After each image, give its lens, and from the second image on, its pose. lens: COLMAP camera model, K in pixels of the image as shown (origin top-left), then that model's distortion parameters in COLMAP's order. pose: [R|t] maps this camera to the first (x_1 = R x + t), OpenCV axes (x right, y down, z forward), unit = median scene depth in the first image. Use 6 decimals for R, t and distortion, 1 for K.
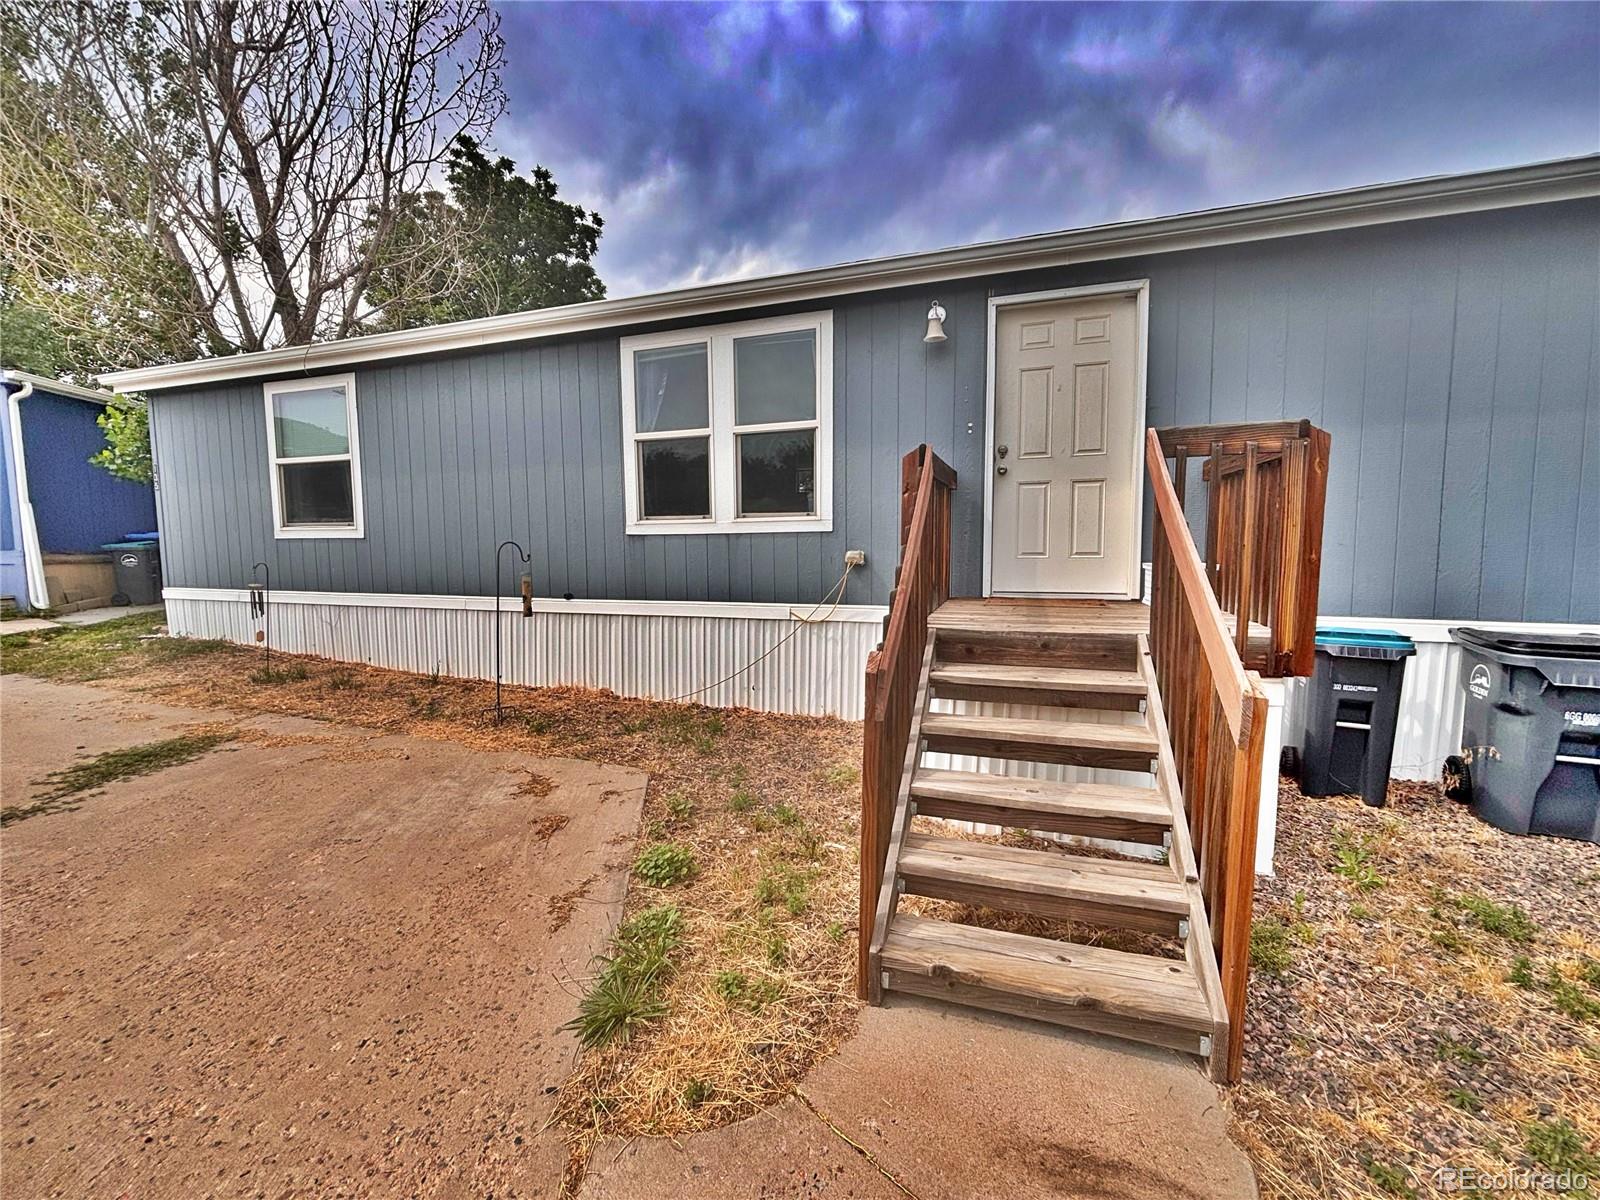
lens RADIAL K [[640.6, 0, 809.0], [0, 640.6, 597.9], [0, 0, 1]] dist [-0.001780, -0.000745]
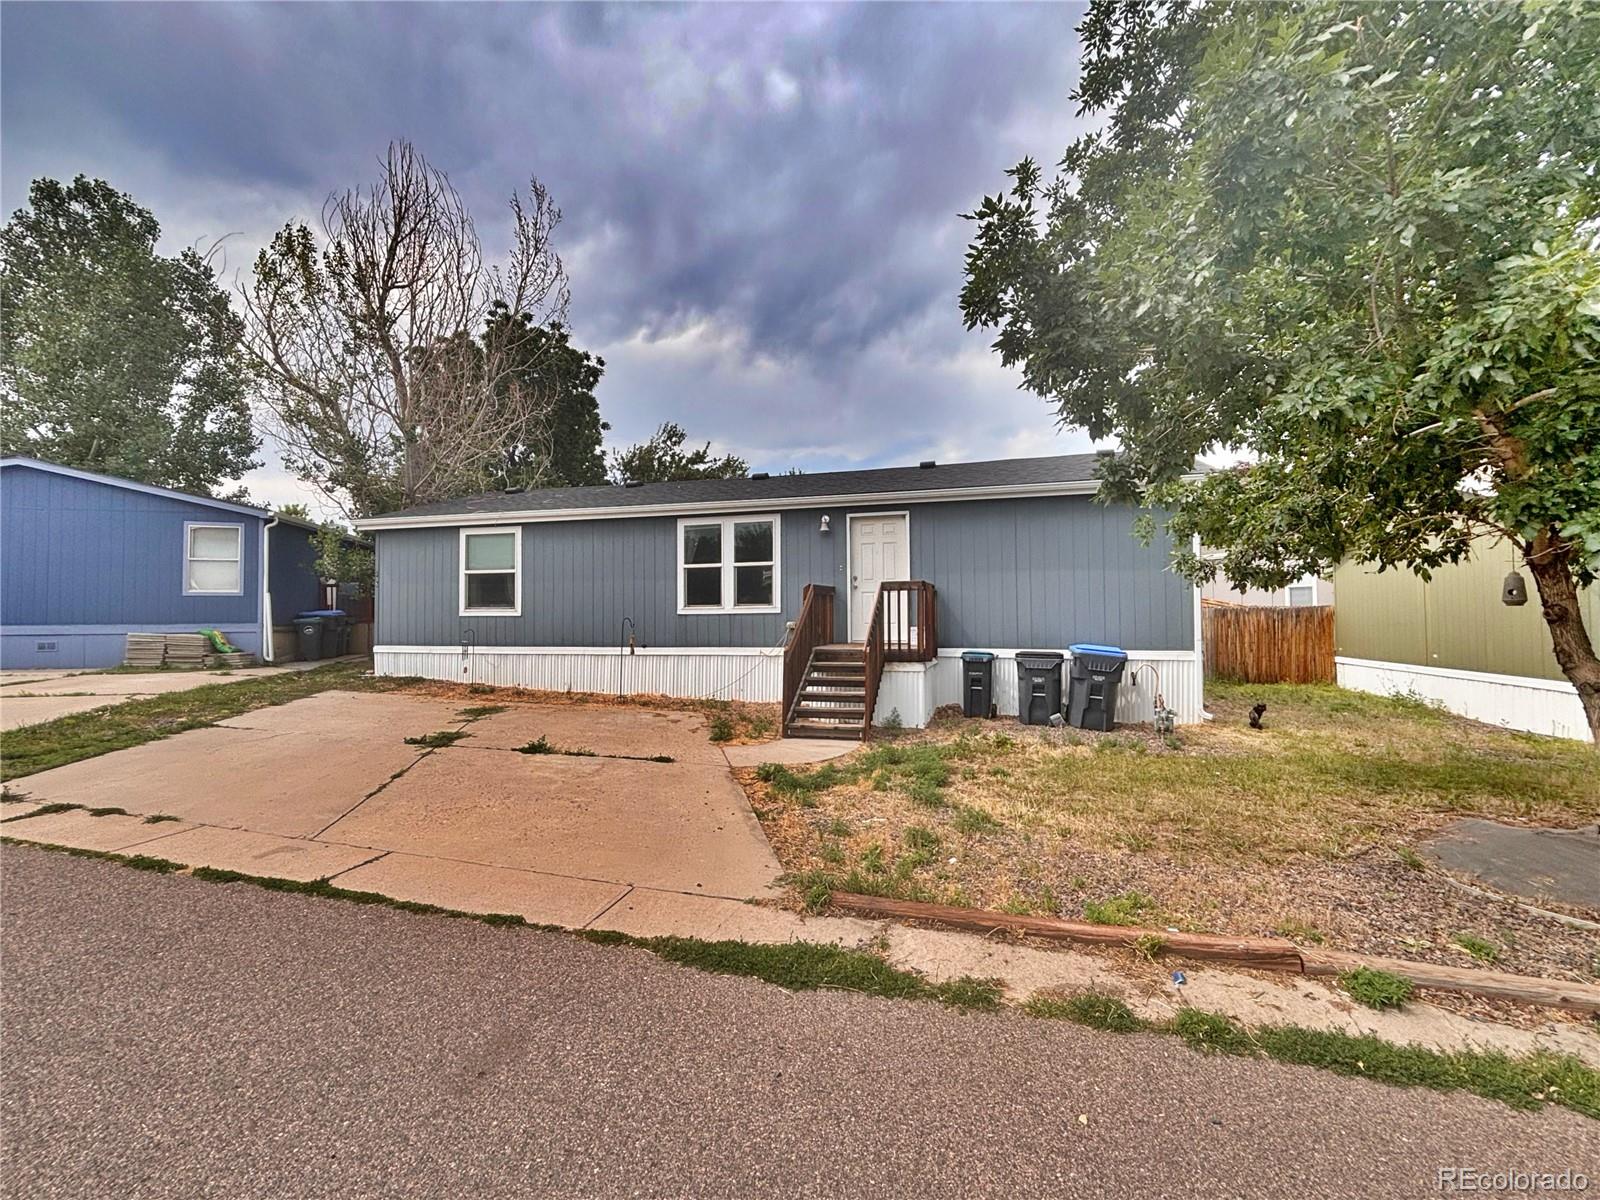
lens RADIAL K [[640.6, 0, 809.0], [0, 640.6, 572.8], [0, 0, 1]] dist [-0.001780, -0.000745]
pose [[0.996401, -0.011120, 0.084036, -0.039364], [0.020116, 0.994058, -0.106973, -0.004912], [-0.082347, 0.108279, 0.990704, -0.916905]]
